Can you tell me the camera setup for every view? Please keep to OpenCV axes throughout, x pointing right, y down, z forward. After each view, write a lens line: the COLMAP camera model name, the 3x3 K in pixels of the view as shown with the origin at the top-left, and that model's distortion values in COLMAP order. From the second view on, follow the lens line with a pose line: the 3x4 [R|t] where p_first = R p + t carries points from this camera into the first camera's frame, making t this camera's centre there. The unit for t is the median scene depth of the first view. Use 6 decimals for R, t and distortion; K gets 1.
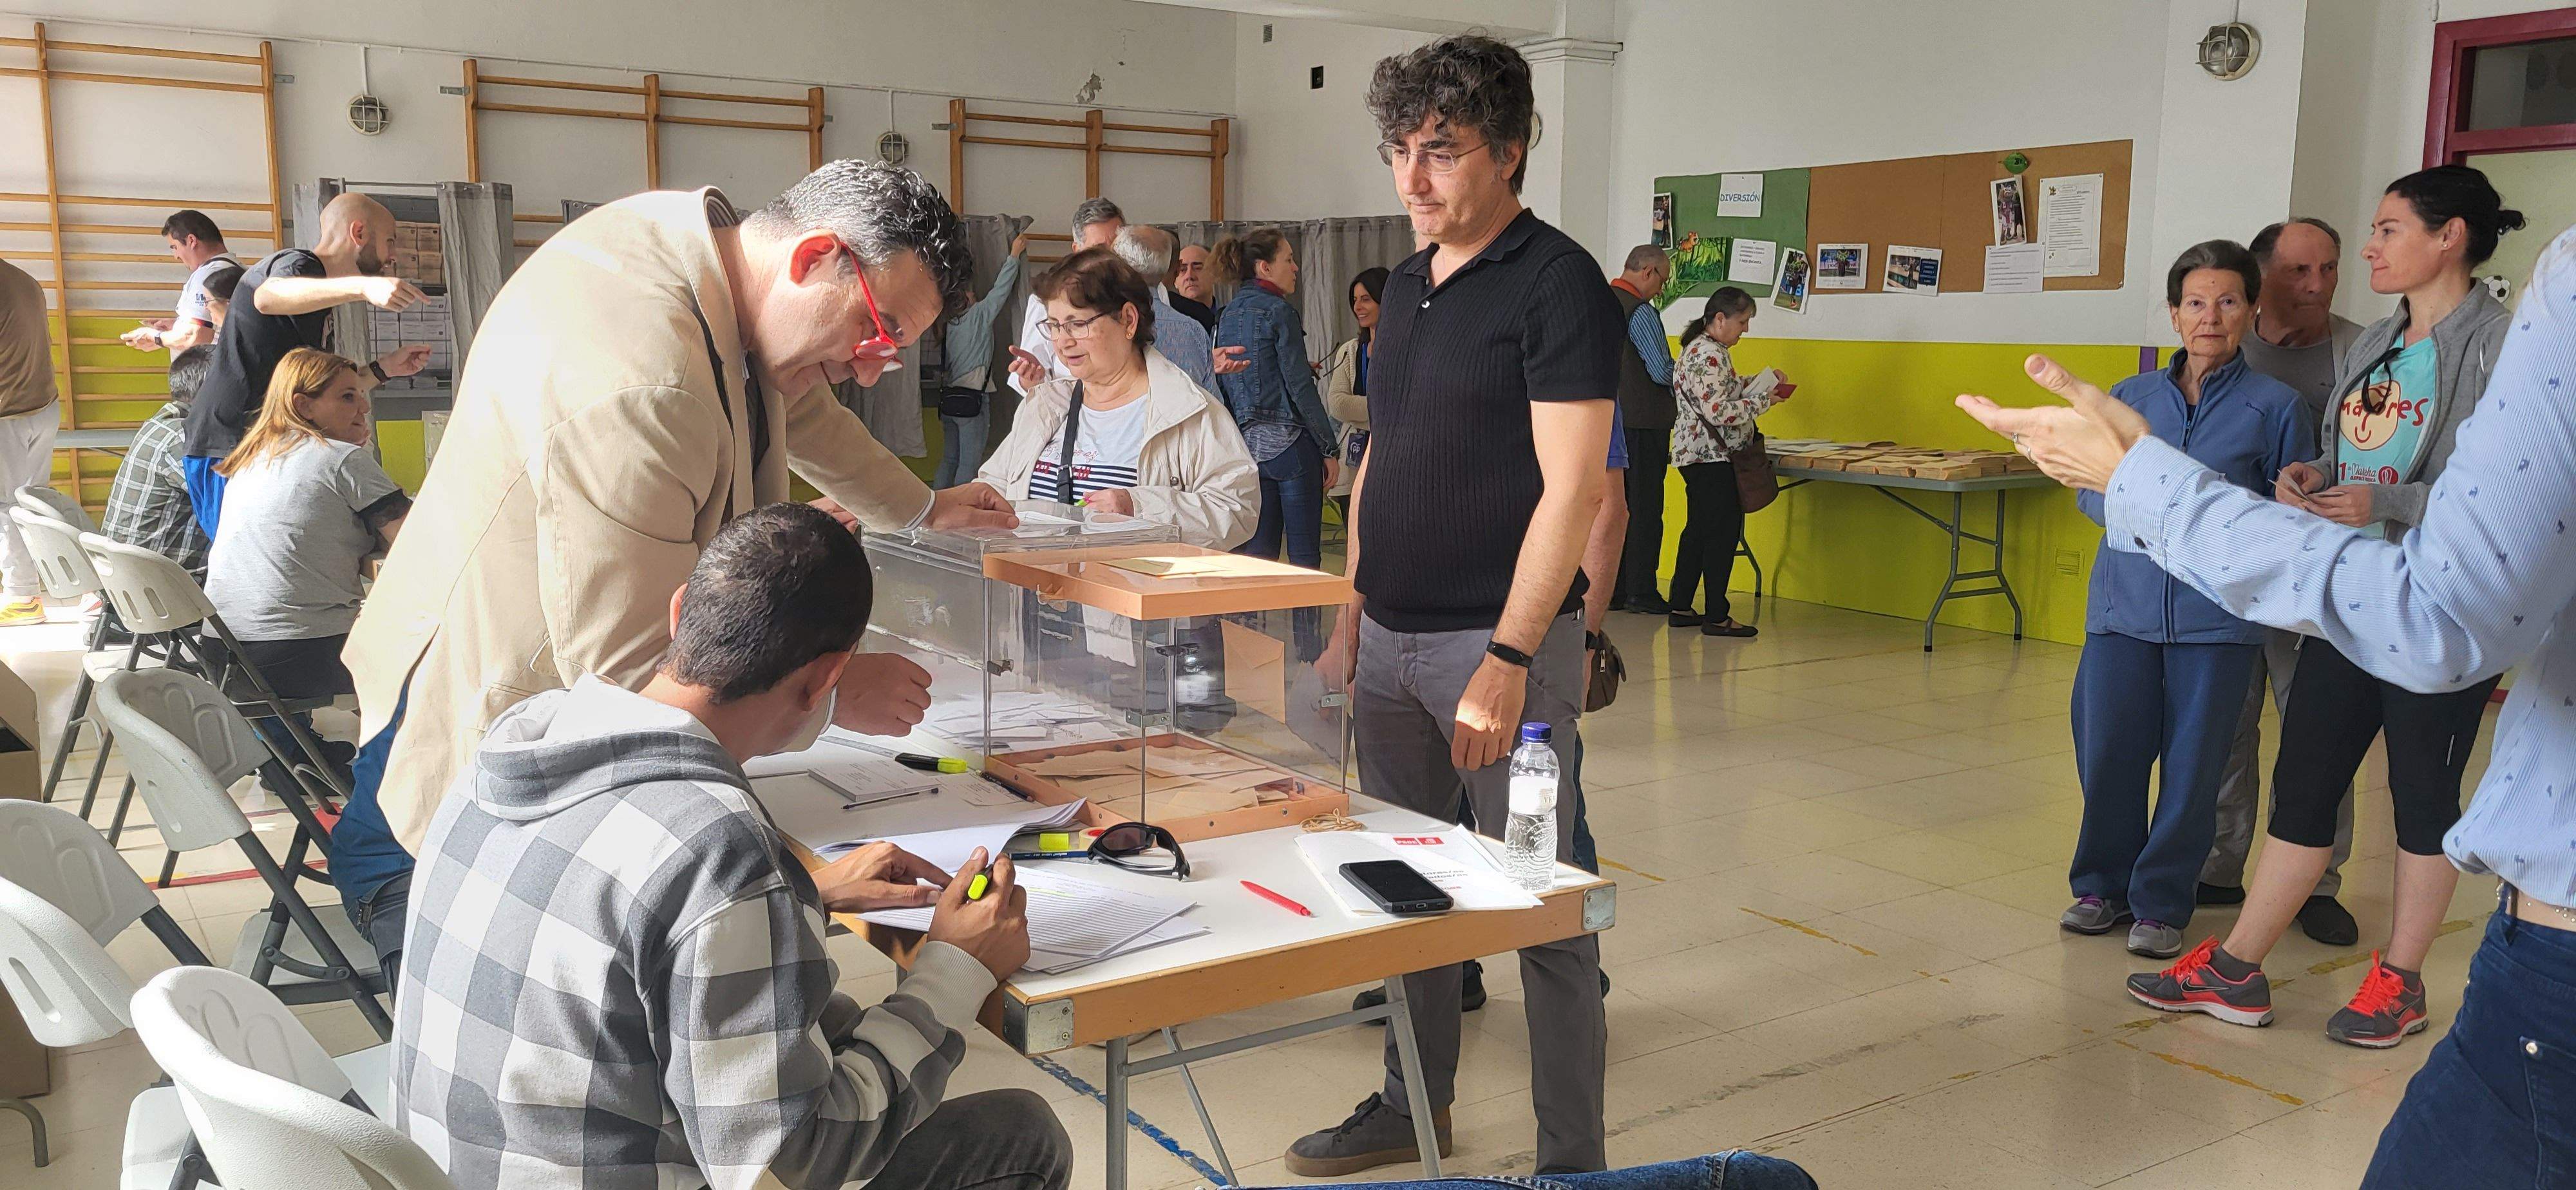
lens RADIAL K [[2016.0, 0, 1304.7], [0, 2016.0, 590.6], [0, 0, 1]] dist [0.037212, -0.001507]
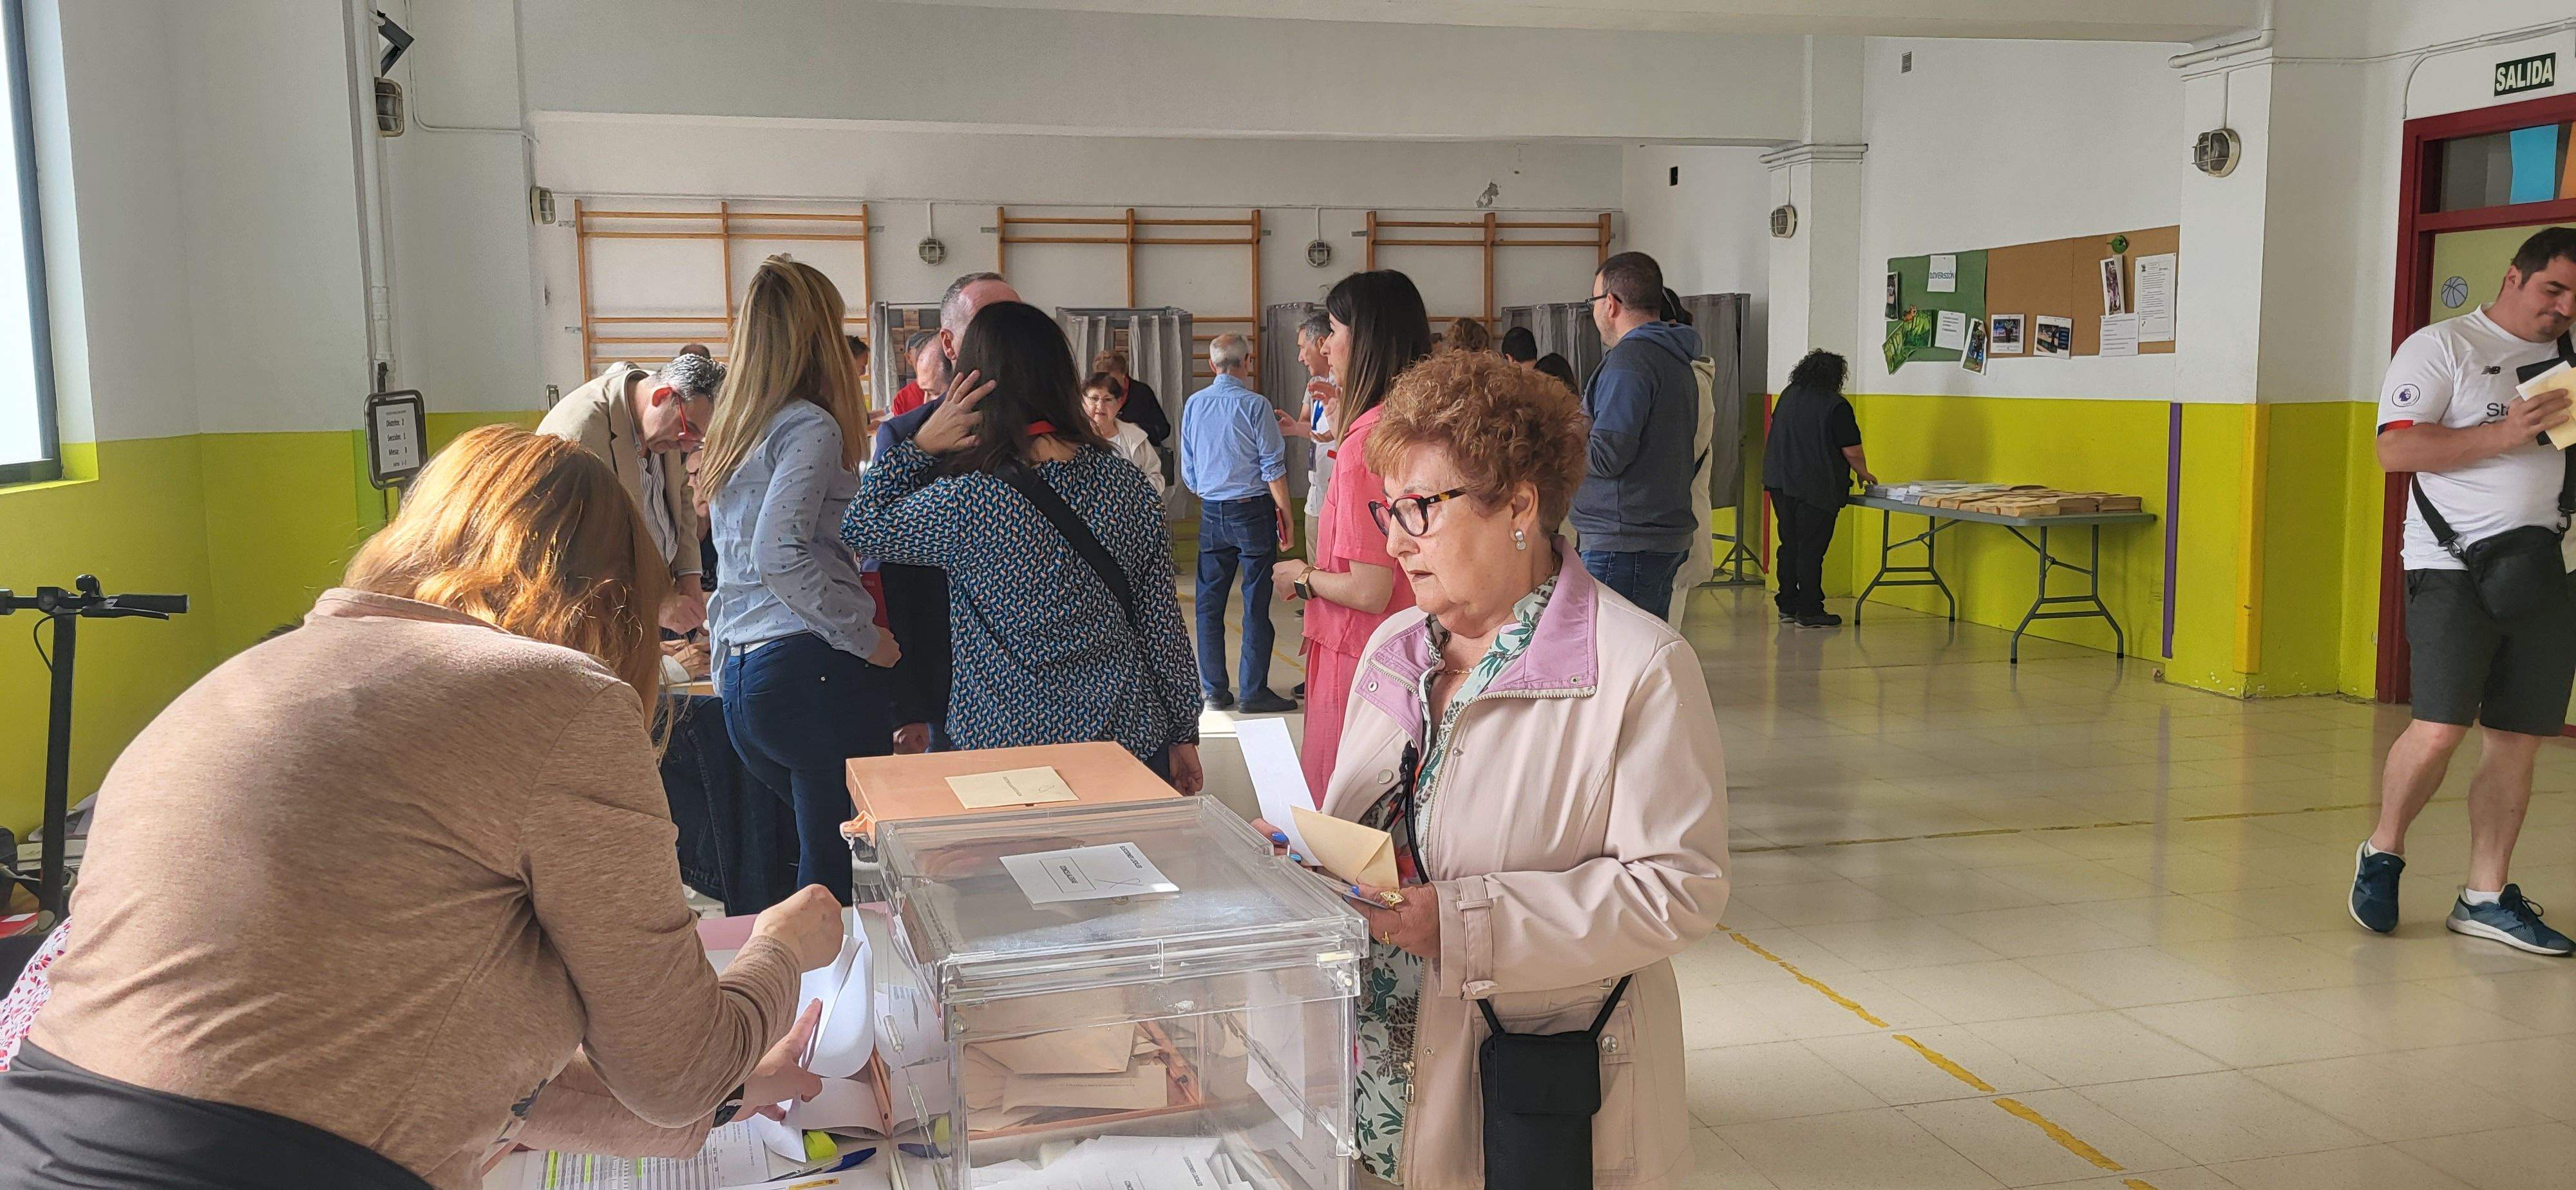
lens RADIAL K [[1969.3, 0, 1296.1], [0, 1969.3, 576.7], [0, 0, 1]] dist [0.063750, -0.059023]
pose [[0.939918, 0.016443, -0.341003, 0.262254], [-0.026898, 0.999301, -0.025953, 0.017821], [0.340338, 0.033566, 0.939704, -0.190722]]
